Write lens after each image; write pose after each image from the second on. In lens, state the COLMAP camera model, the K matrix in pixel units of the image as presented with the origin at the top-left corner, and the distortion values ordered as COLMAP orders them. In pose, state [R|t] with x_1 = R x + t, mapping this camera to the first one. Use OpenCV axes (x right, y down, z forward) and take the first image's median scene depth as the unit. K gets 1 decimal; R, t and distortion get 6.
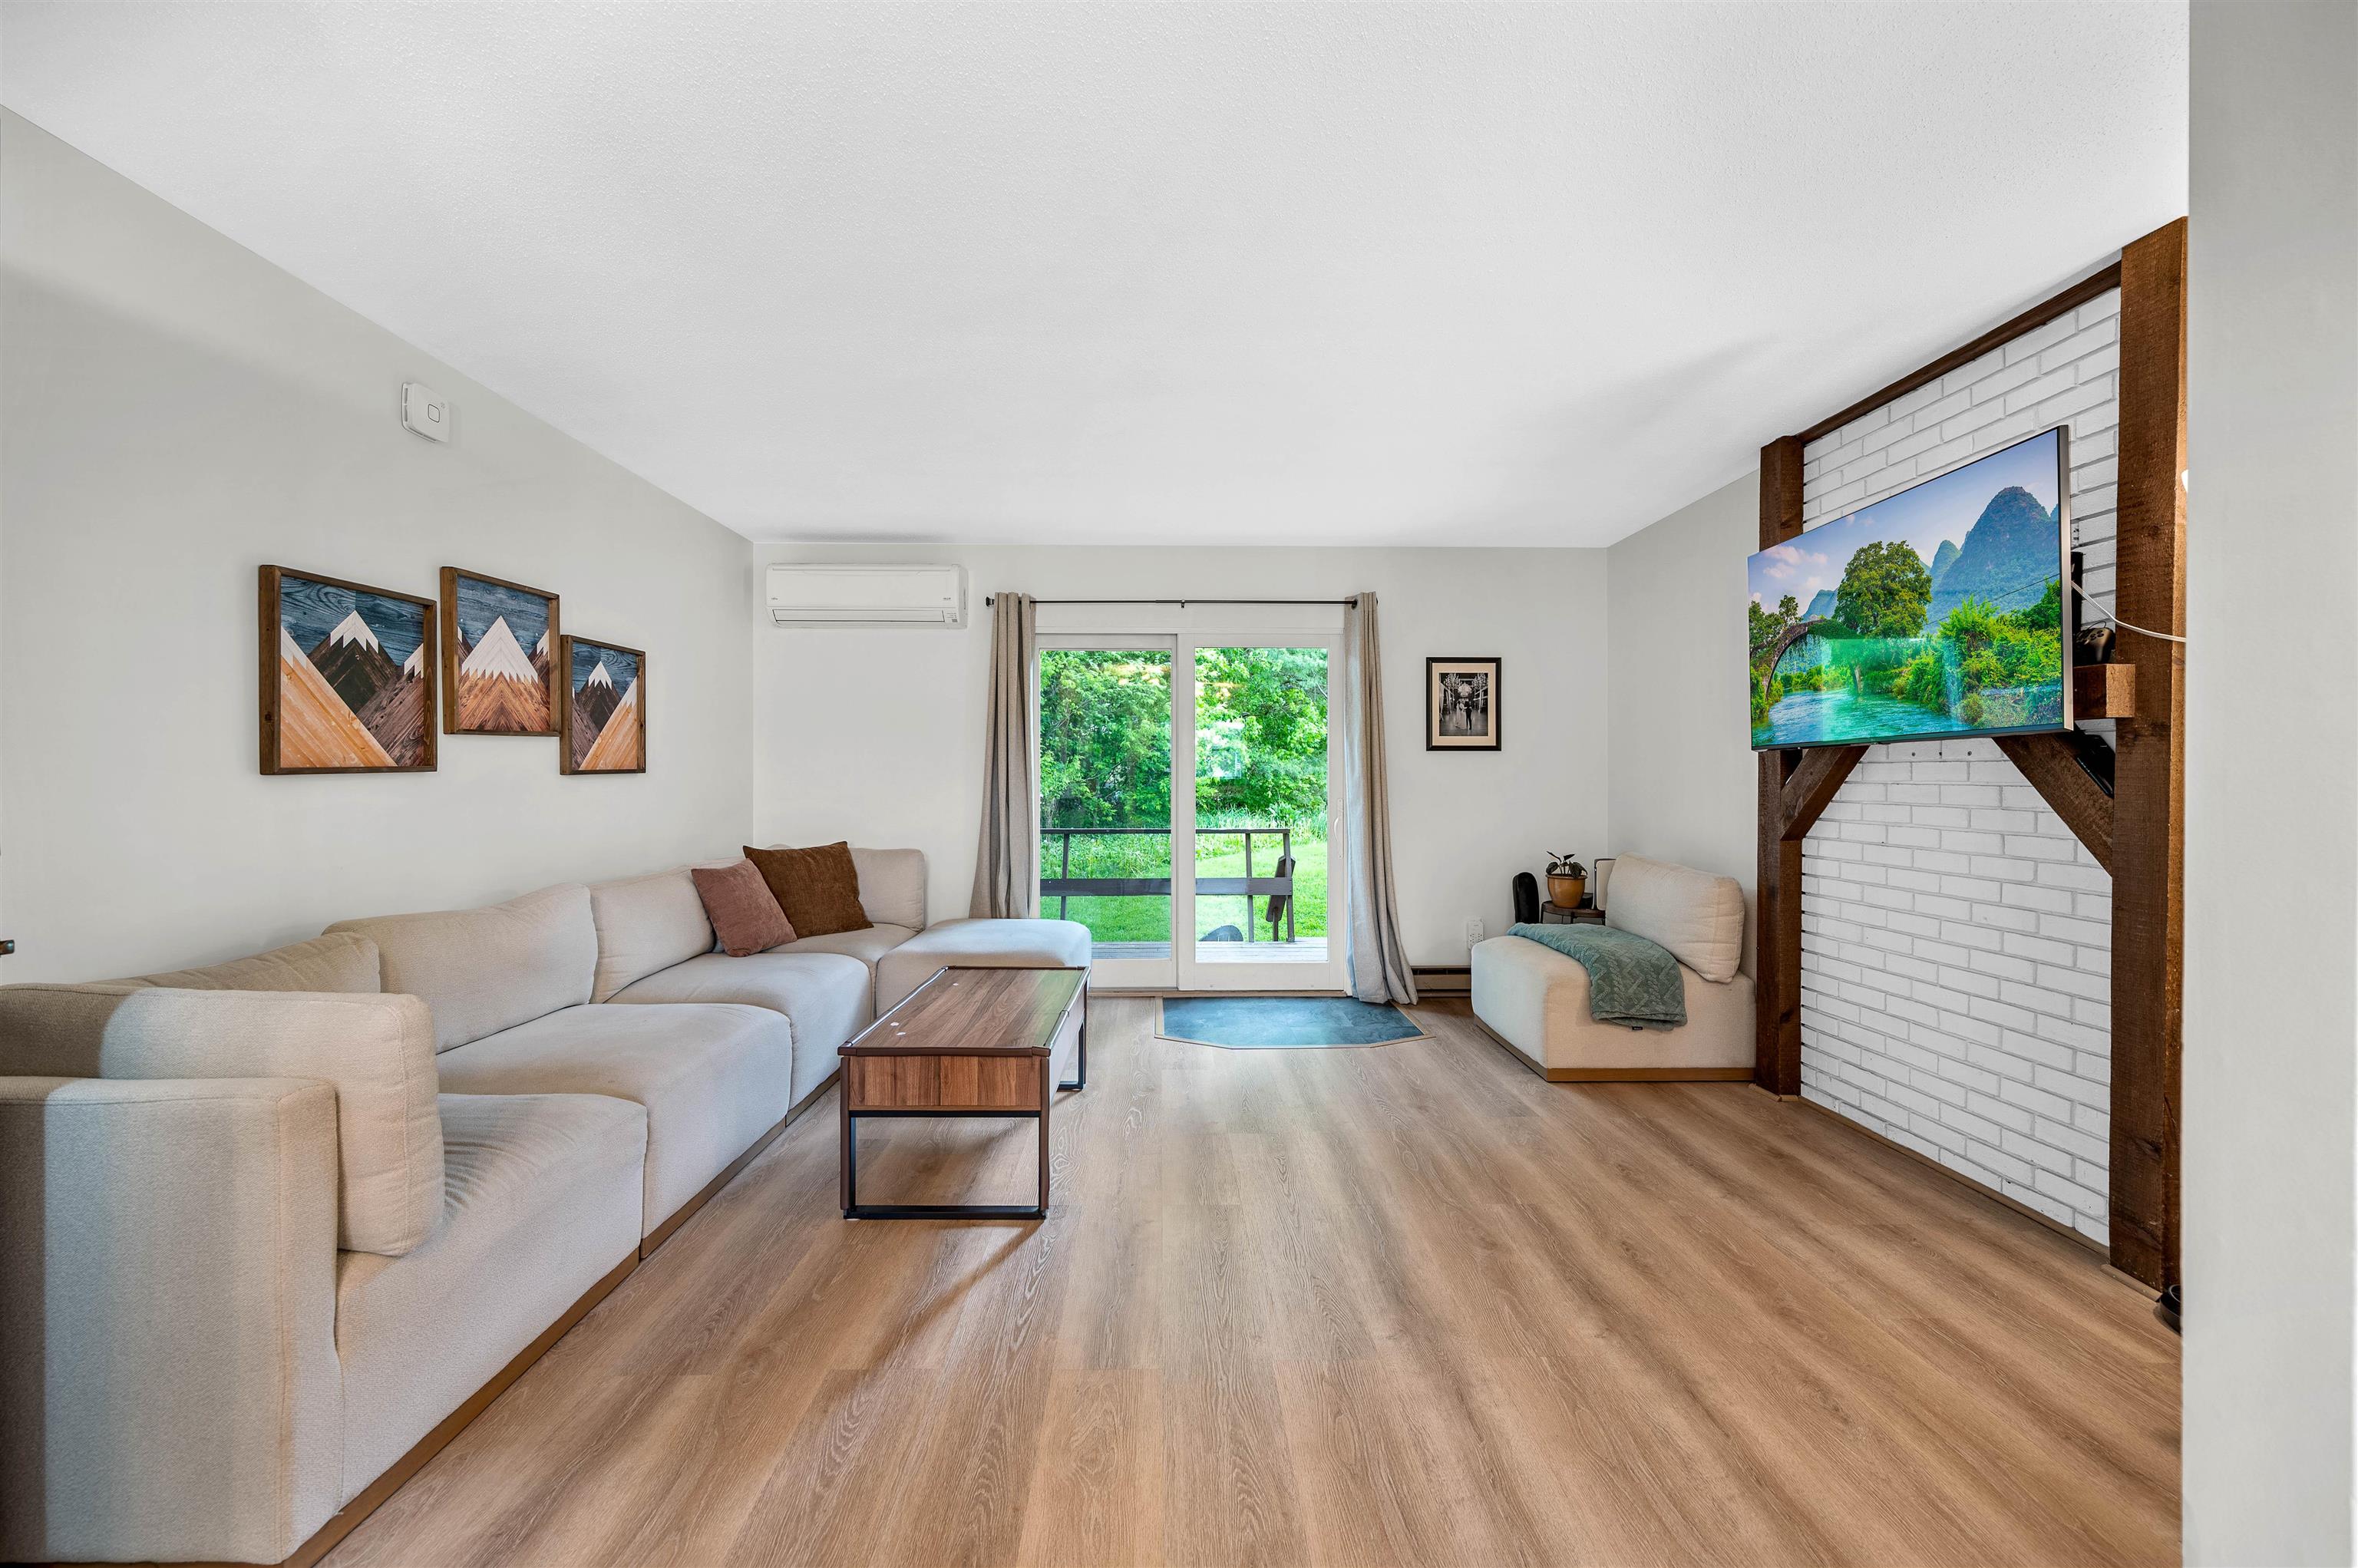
lens RADIAL K [[940.0, 0, 1178.7], [0, 940.0, 777.8], [0, 0, 1]] dist [-0.002140, 0.000255]
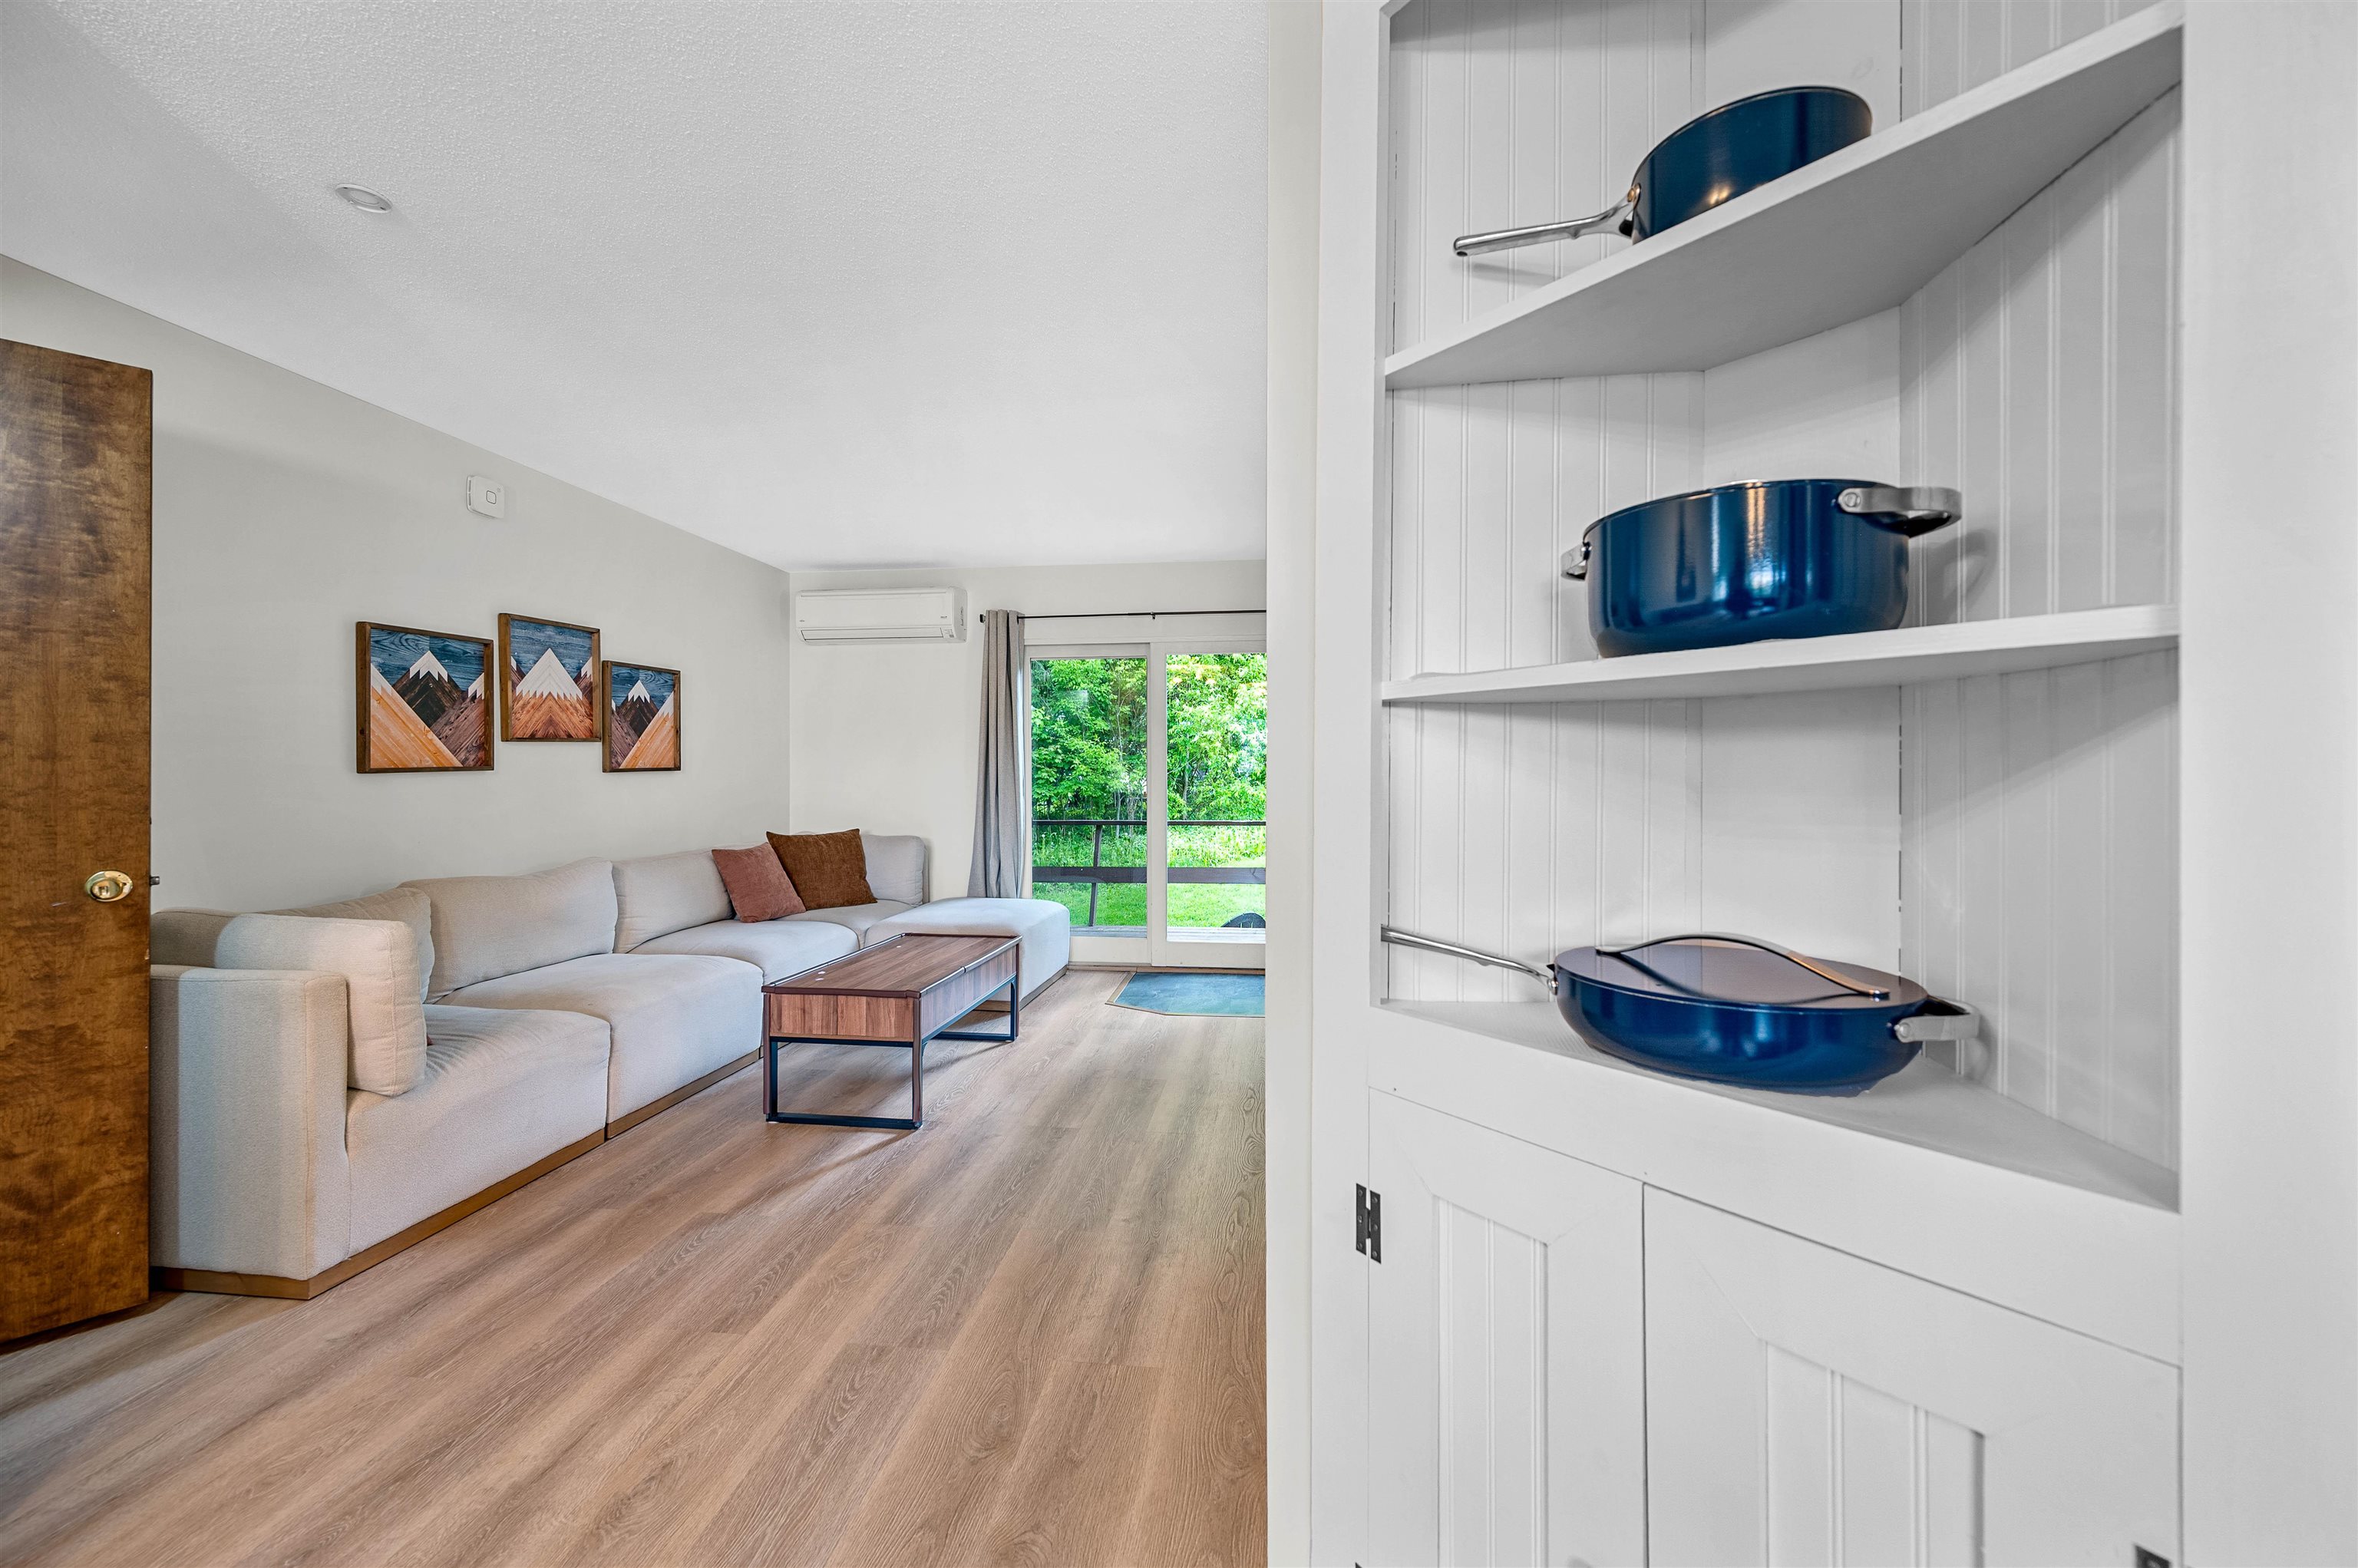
lens RADIAL K [[940.0, 0, 1173.9], [0, 940.0, 769.8], [0, 0, 1]] dist [-0.002140, 0.000255]
pose [[0.990505, -0.002752, -0.137447, 0.316268], [0.002244, 0.999990, -0.003855, -0.000194], [0.137456, 0.003510, 0.990502, -0.160357]]
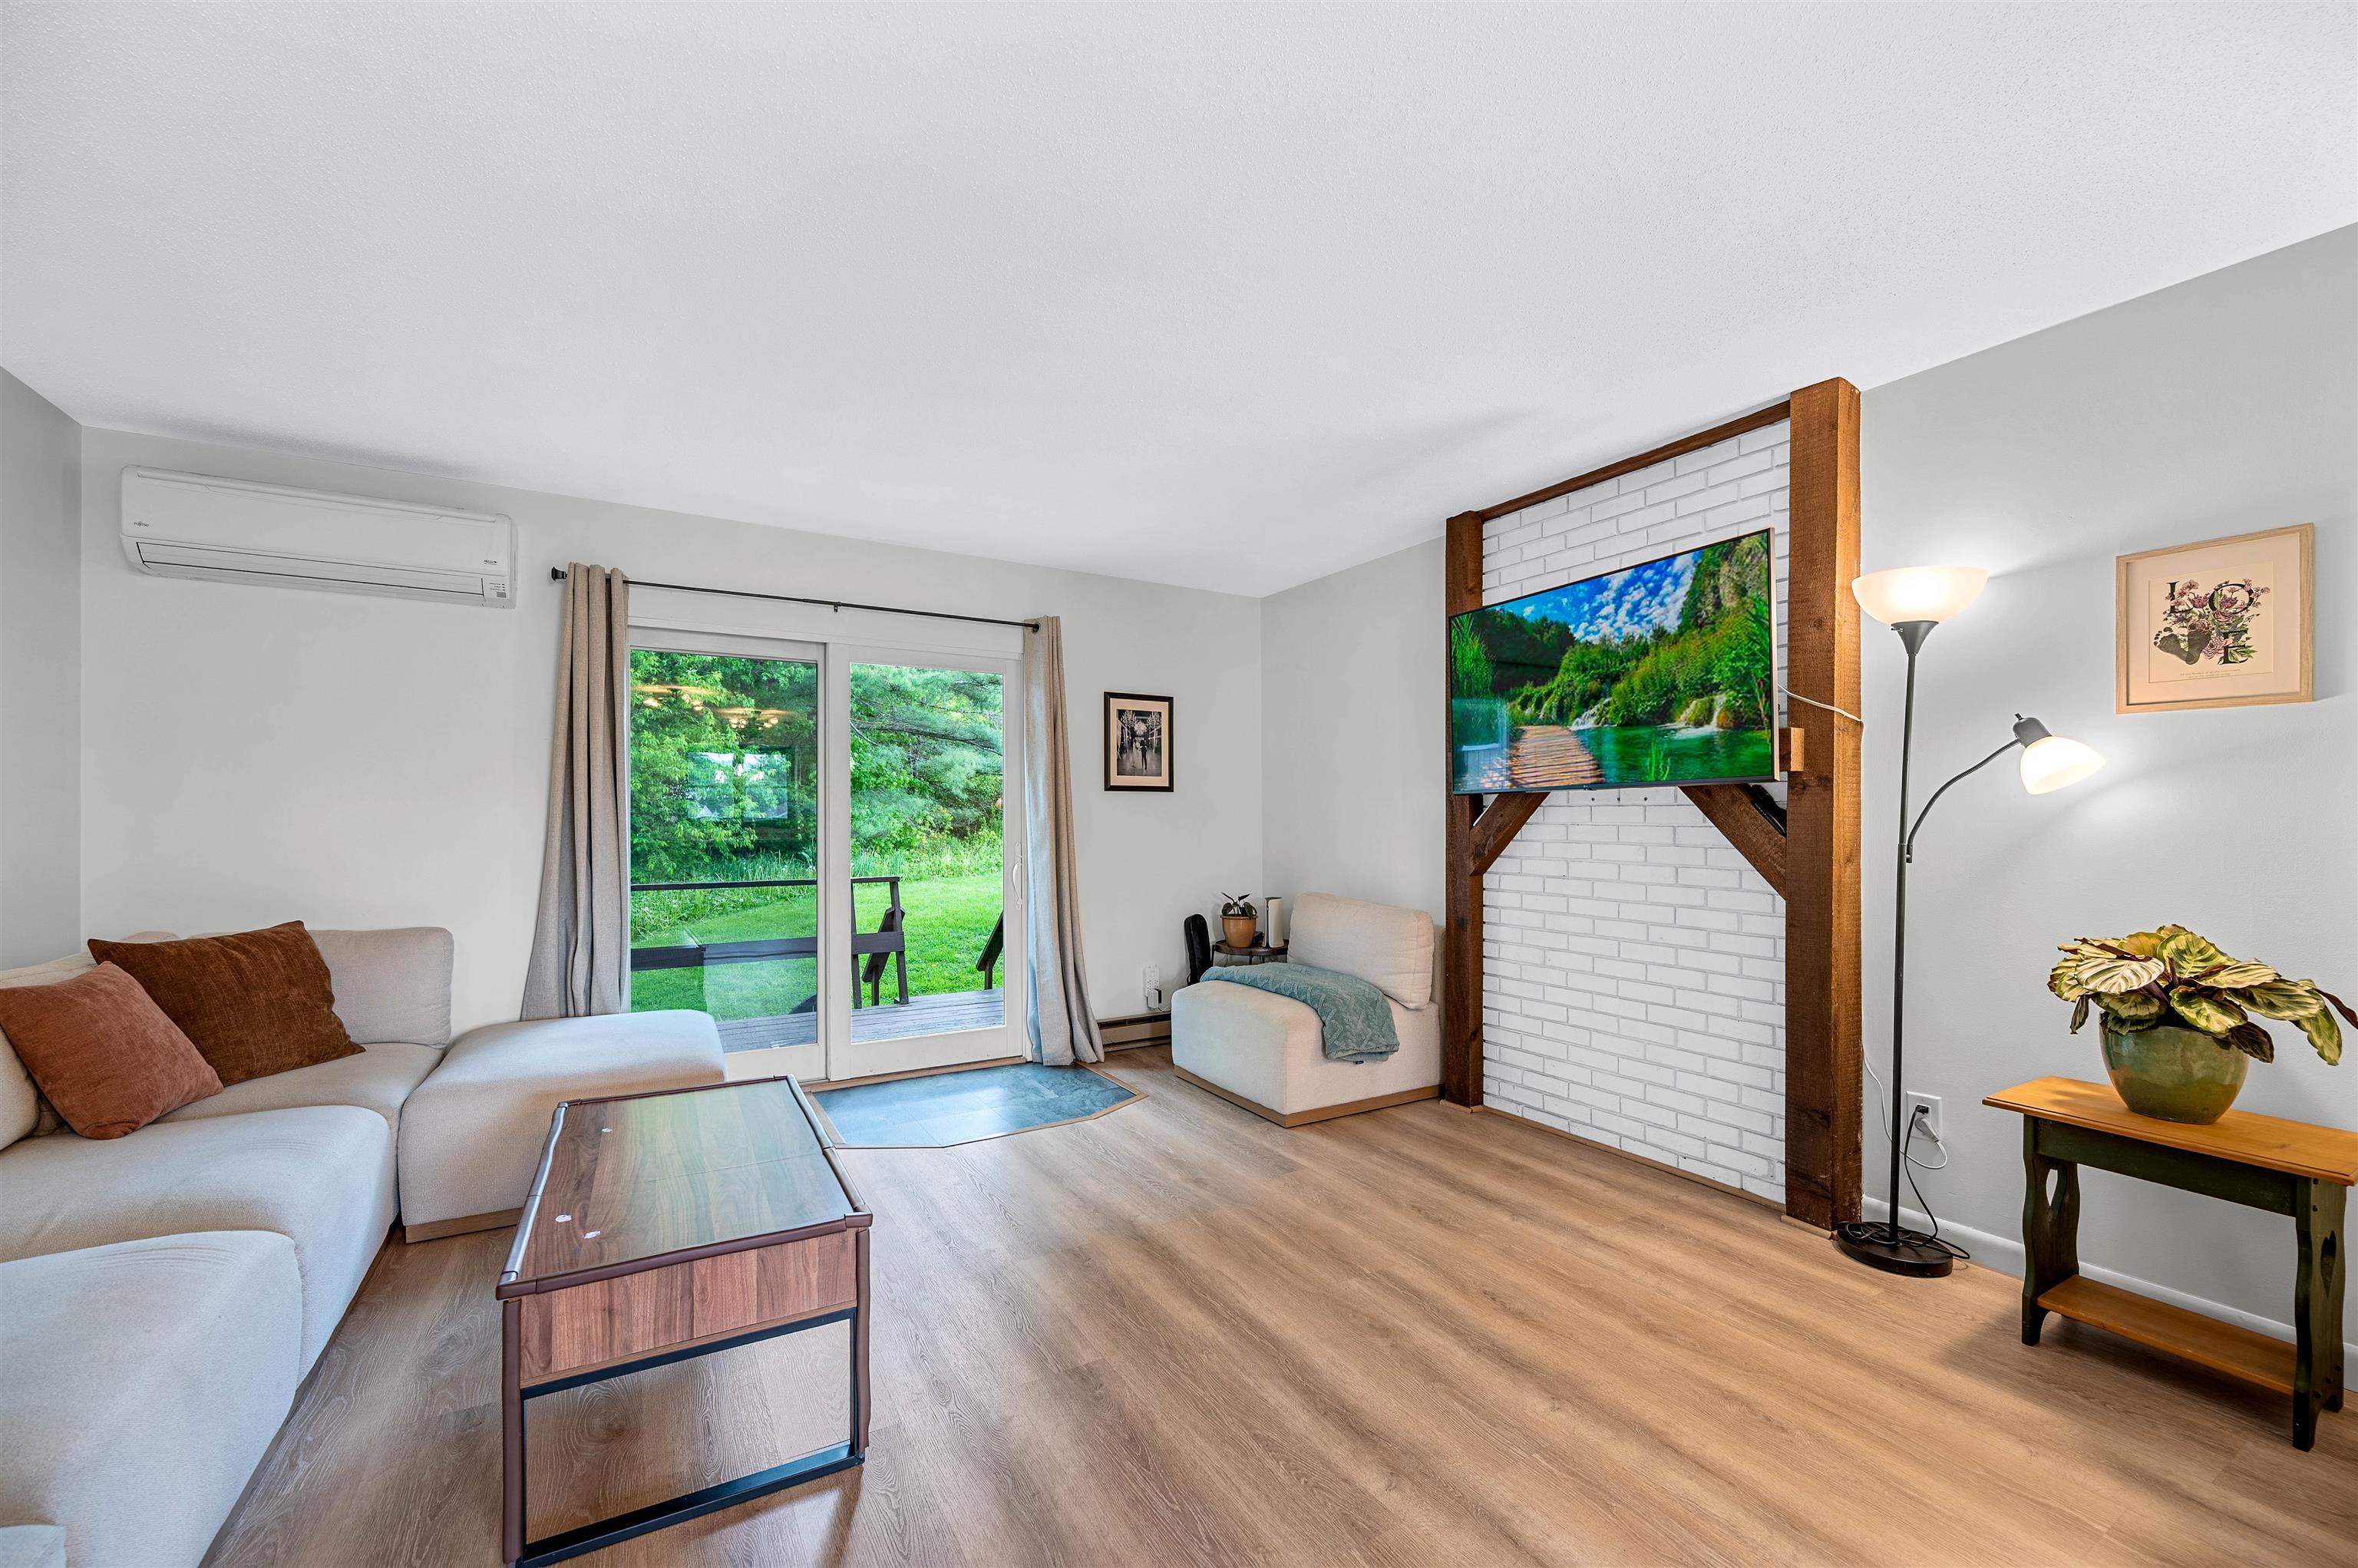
lens RADIAL K [[940.0, 0, 1175.2], [0, 940.0, 818.2], [0, 0, 1]] dist [-0.002140, 0.000255]
pose [[0.872063, -0.001884, 0.489389, -0.241552], [0.001508, 0.999998, 0.001163, -0.003914], [-0.489390, -0.000276, 0.872065, 0.246449]]
